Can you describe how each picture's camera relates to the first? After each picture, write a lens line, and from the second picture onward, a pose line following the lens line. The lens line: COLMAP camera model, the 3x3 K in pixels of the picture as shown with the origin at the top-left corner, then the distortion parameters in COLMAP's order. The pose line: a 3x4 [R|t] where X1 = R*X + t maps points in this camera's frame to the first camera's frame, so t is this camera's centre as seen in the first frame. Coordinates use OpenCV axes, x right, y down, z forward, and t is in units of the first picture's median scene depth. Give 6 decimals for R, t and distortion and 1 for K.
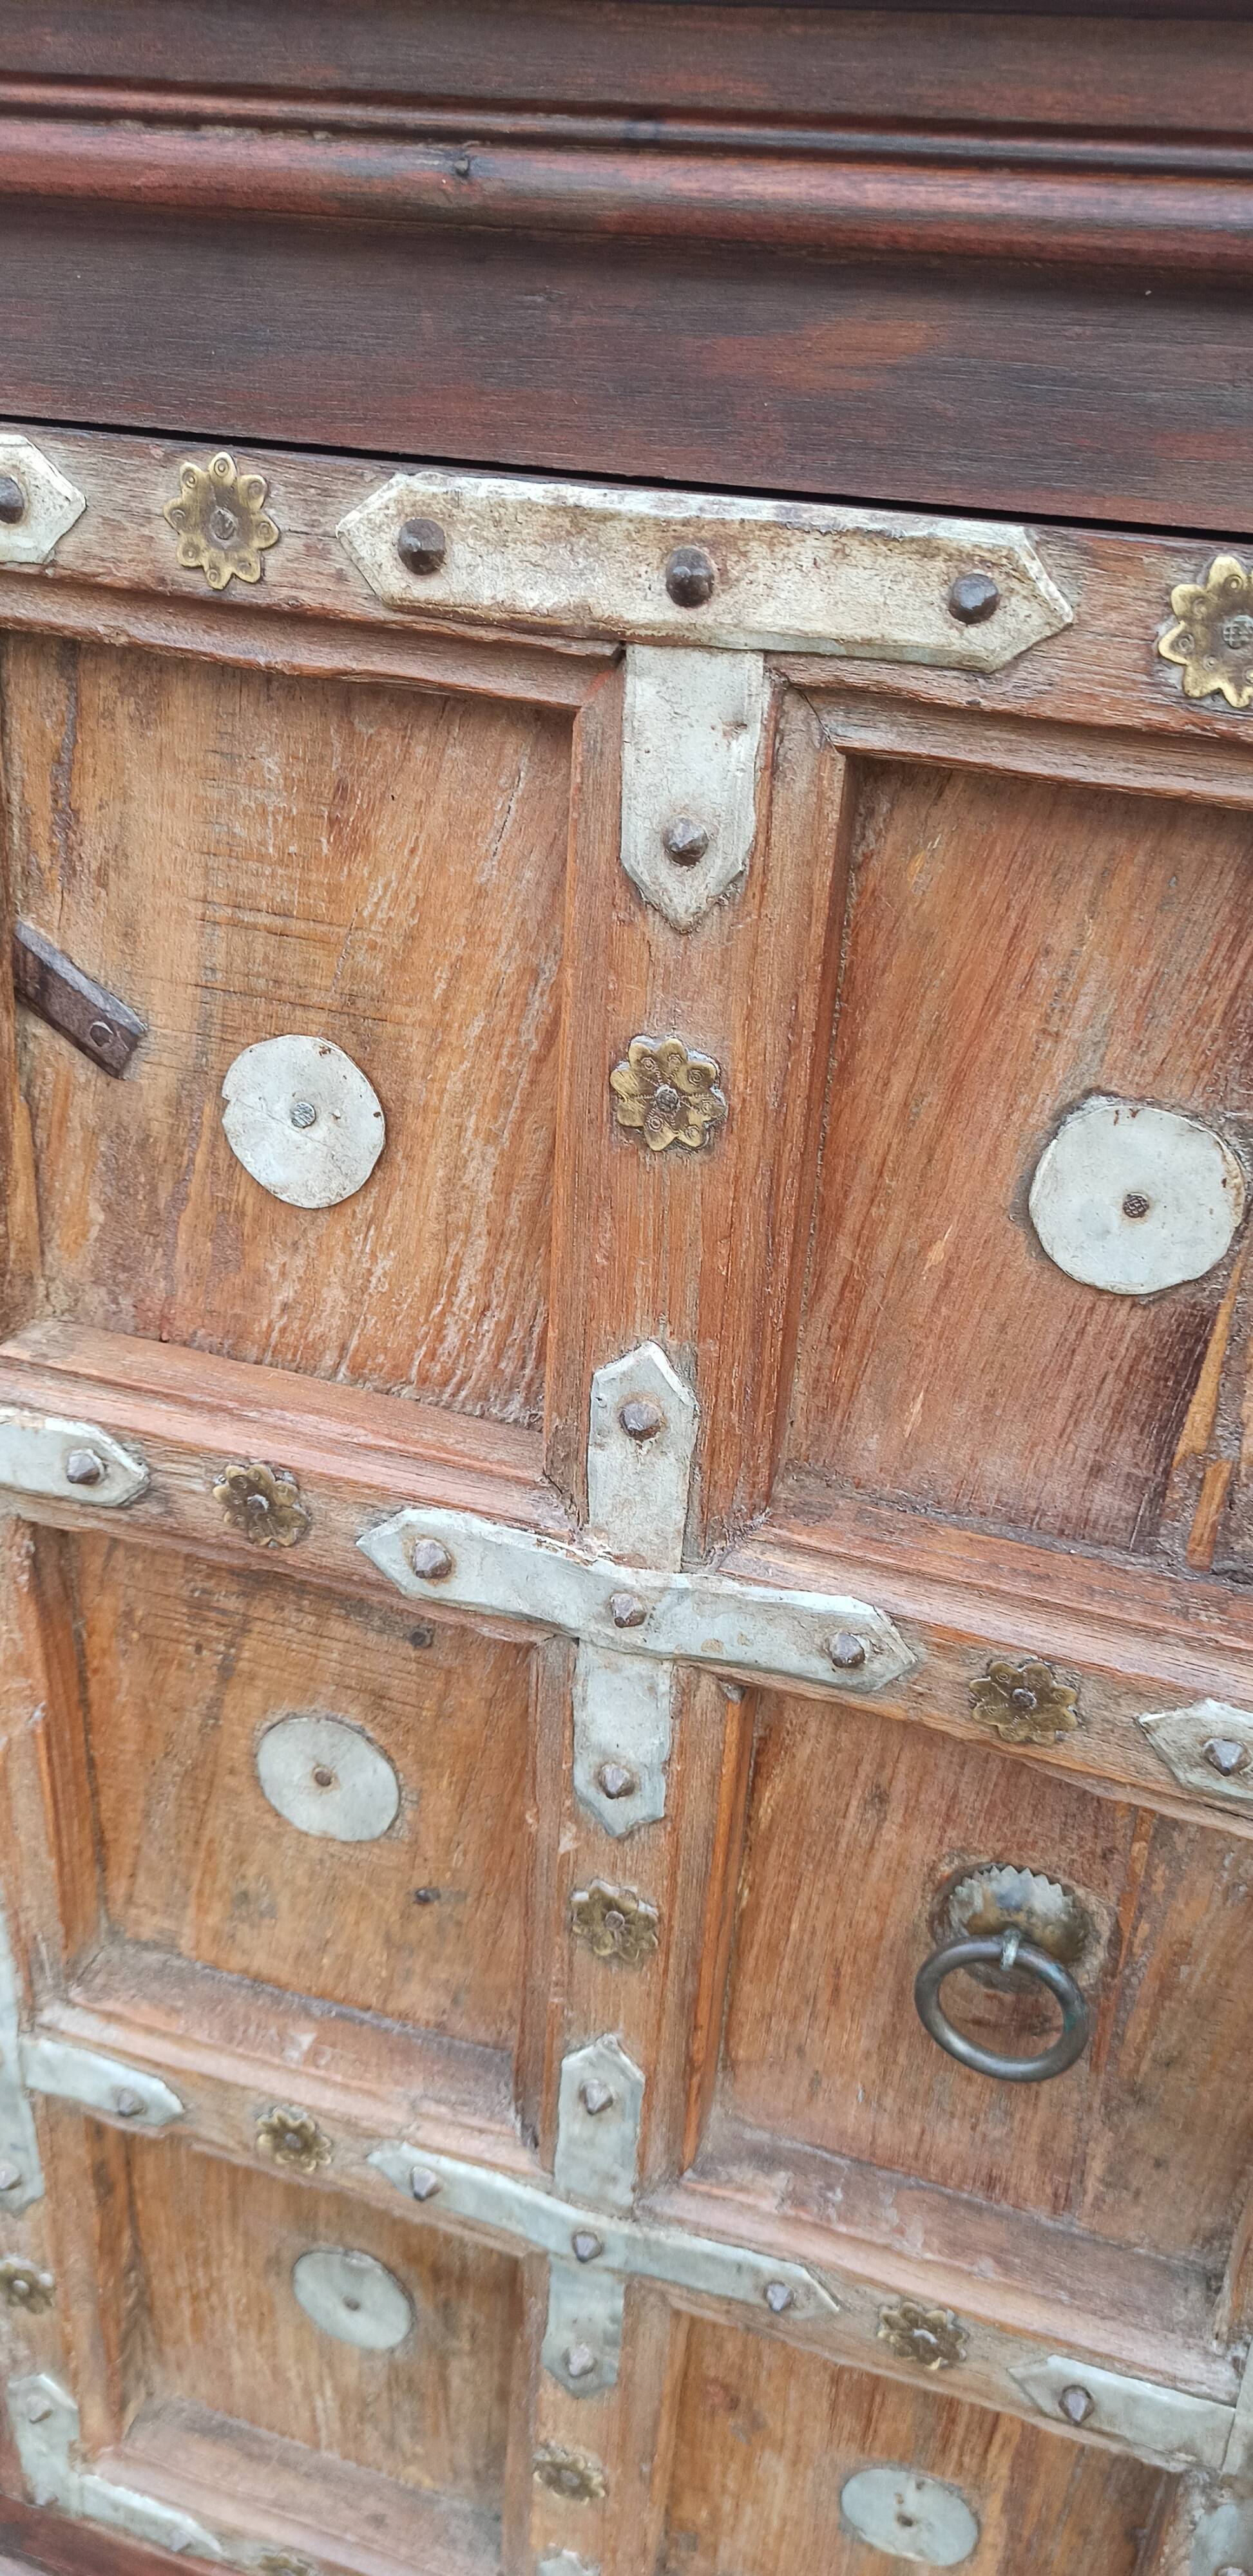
lens RADIAL K [[2037.9, 0, 630.7], [0, 2037.9, 1334.9], [0, 0, 1]] dist [0.042951, -0.048967]
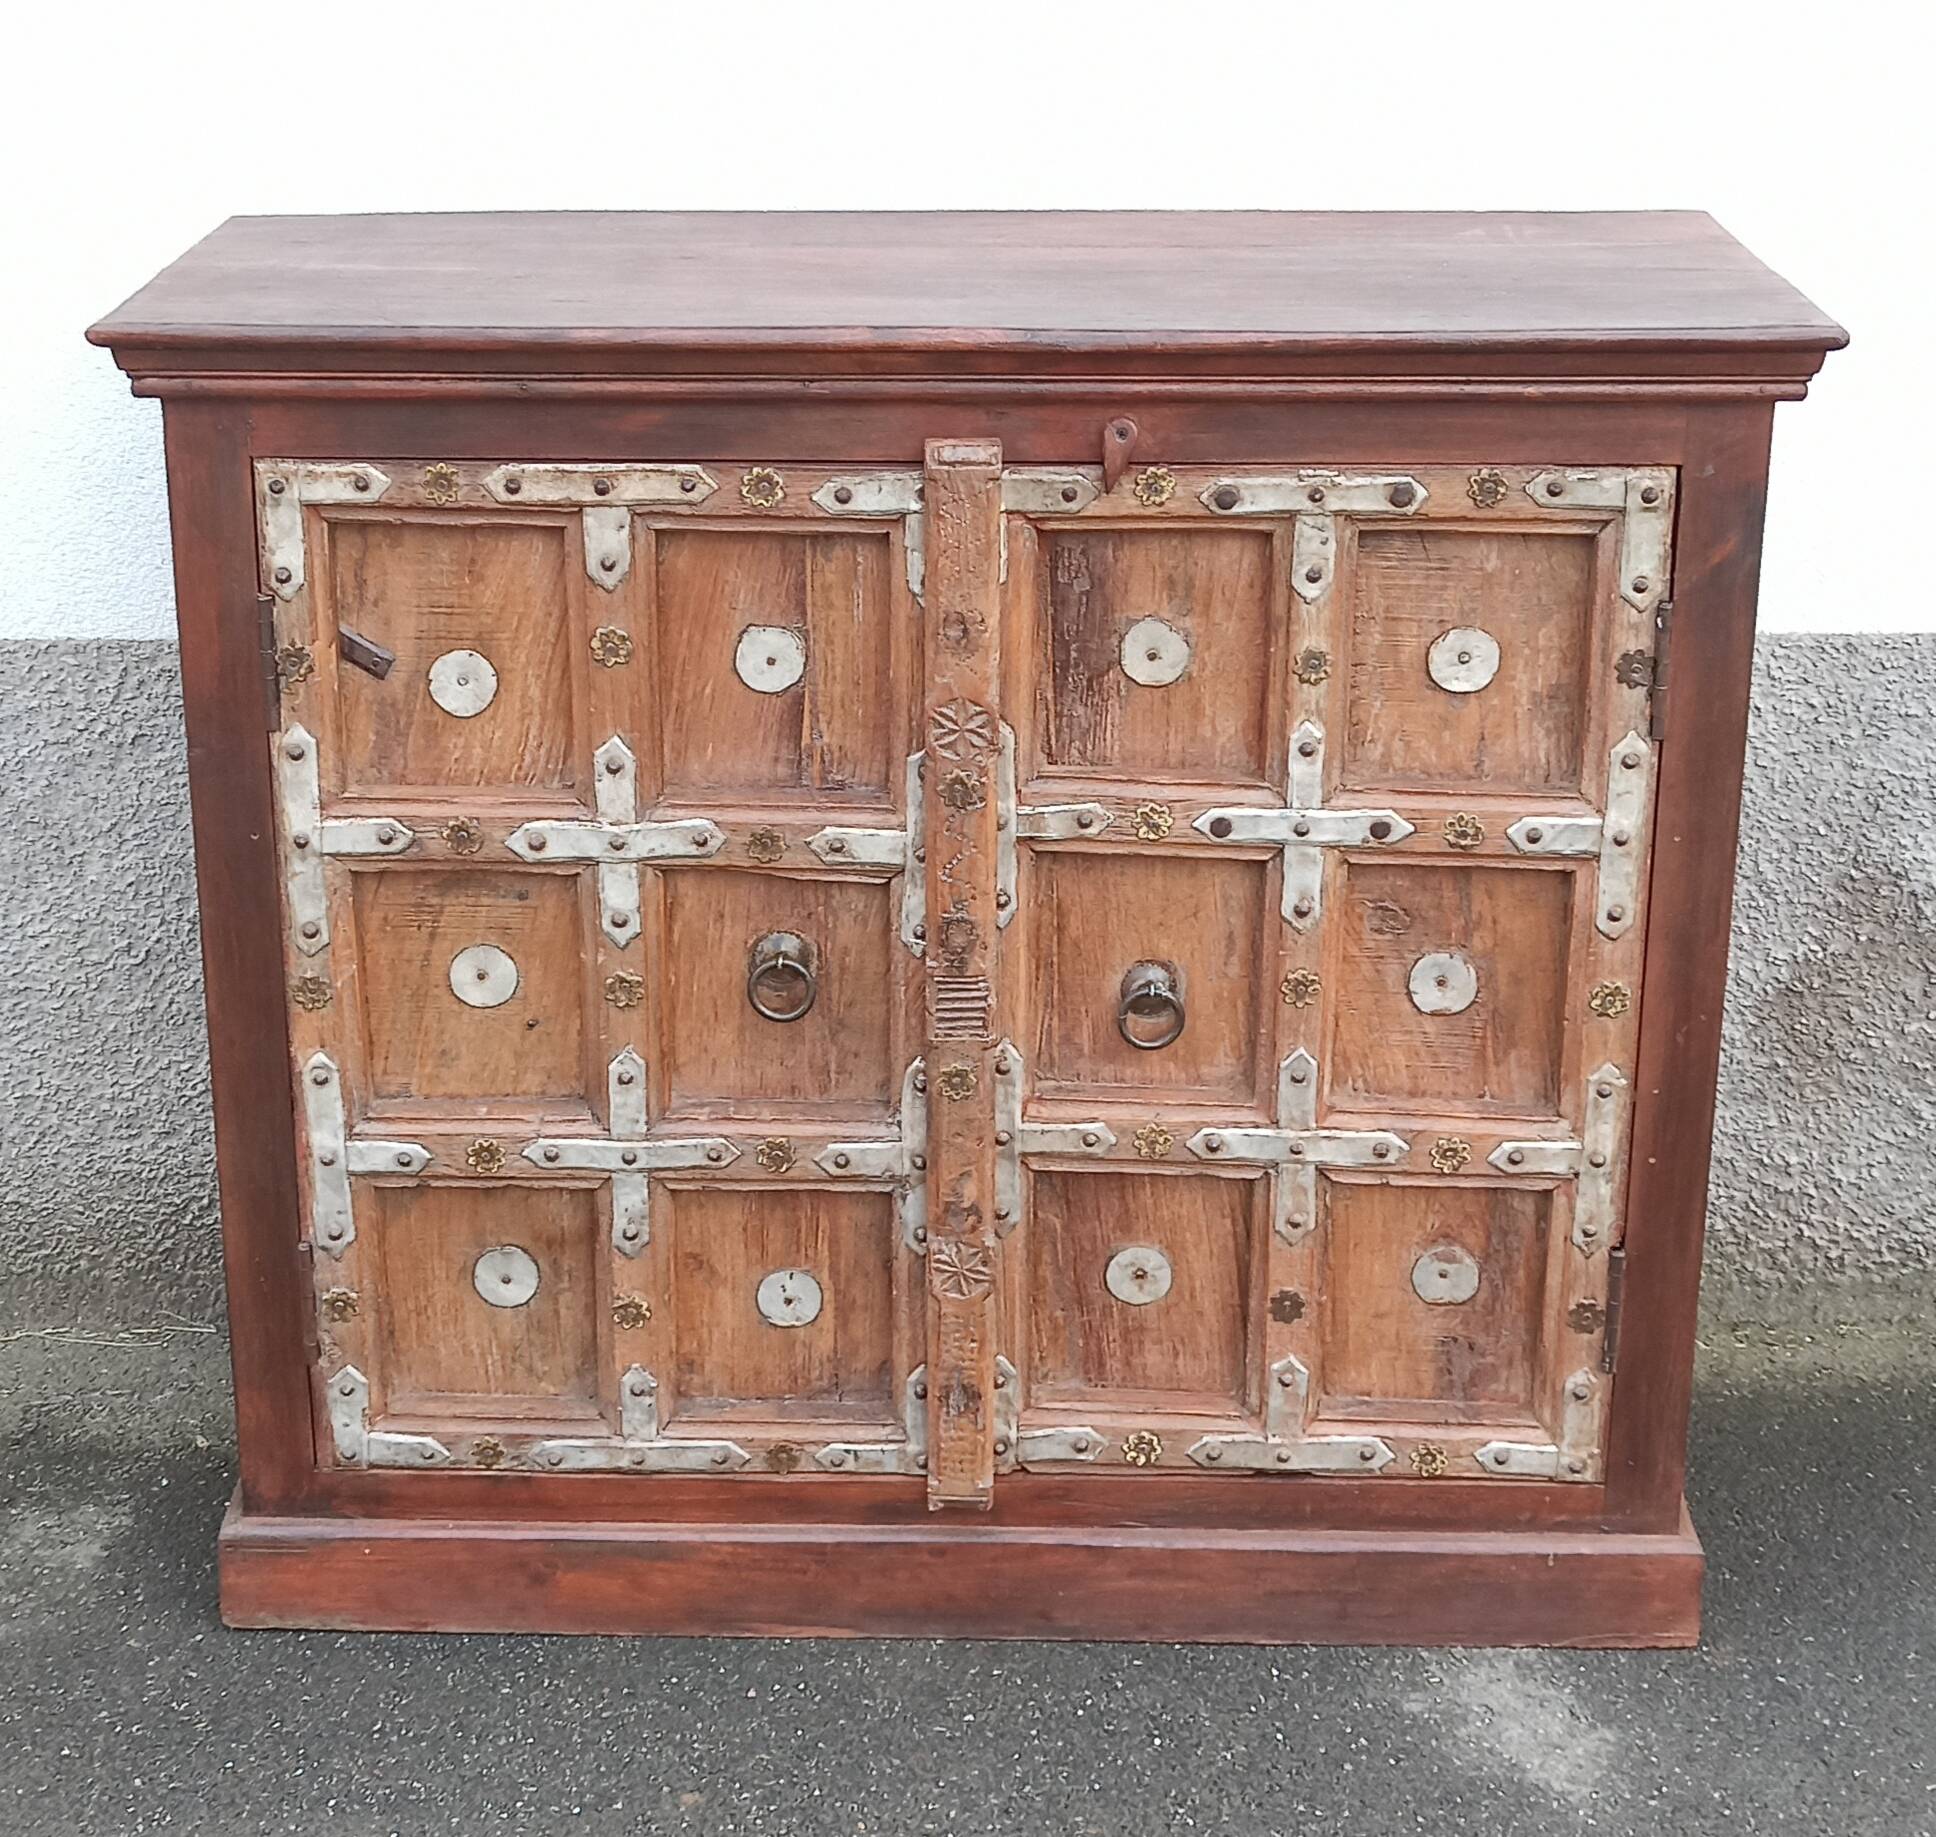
lens RADIAL K [[3435.4, 0, 923.3], [0, 3435.4, 803.1], [0, 0, 1]] dist [0.048266, 0.000000]
pose [[0.954992, -0.153842, 0.253621, -0.732120], [0.185010, 0.977232, -0.103867, 0.609122], [-0.231868, 0.146115, 0.961711, -3.335072]]
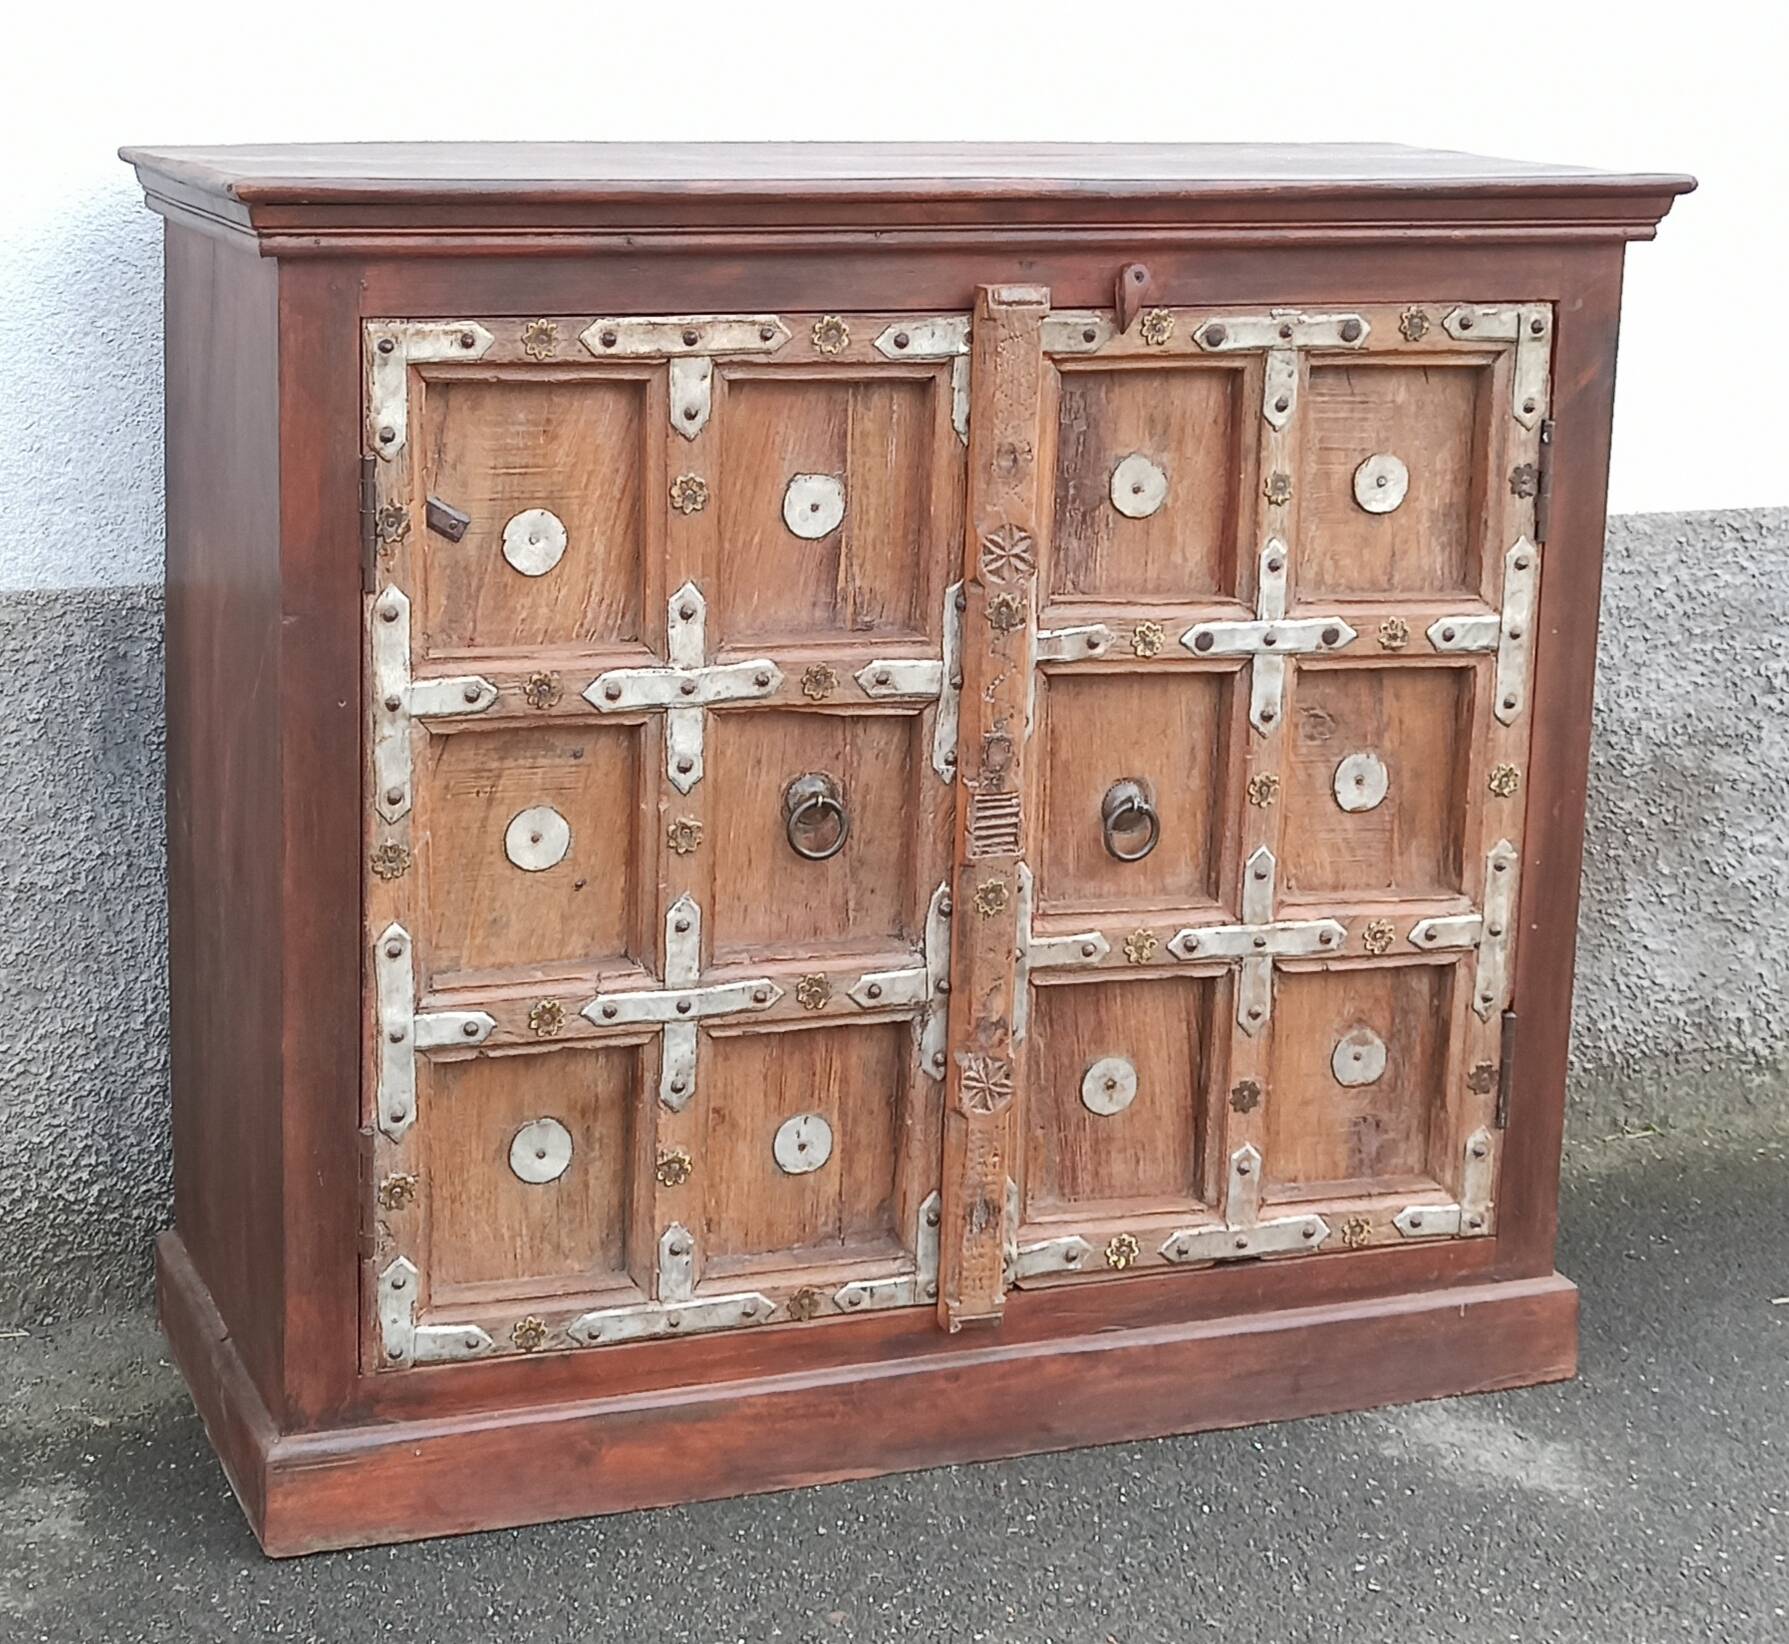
lens RADIAL K [[3461.0, 0, 795.6], [0, 3461.0, 652.8], [0, 0, 1]] dist [0.036100, 0.000000]
pose [[0.782140, -0.166618, 0.600413, -2.643927], [0.307381, 0.941352, -0.139185, 0.772001], [-0.542010, 0.293418, 0.787484, -2.736342]]
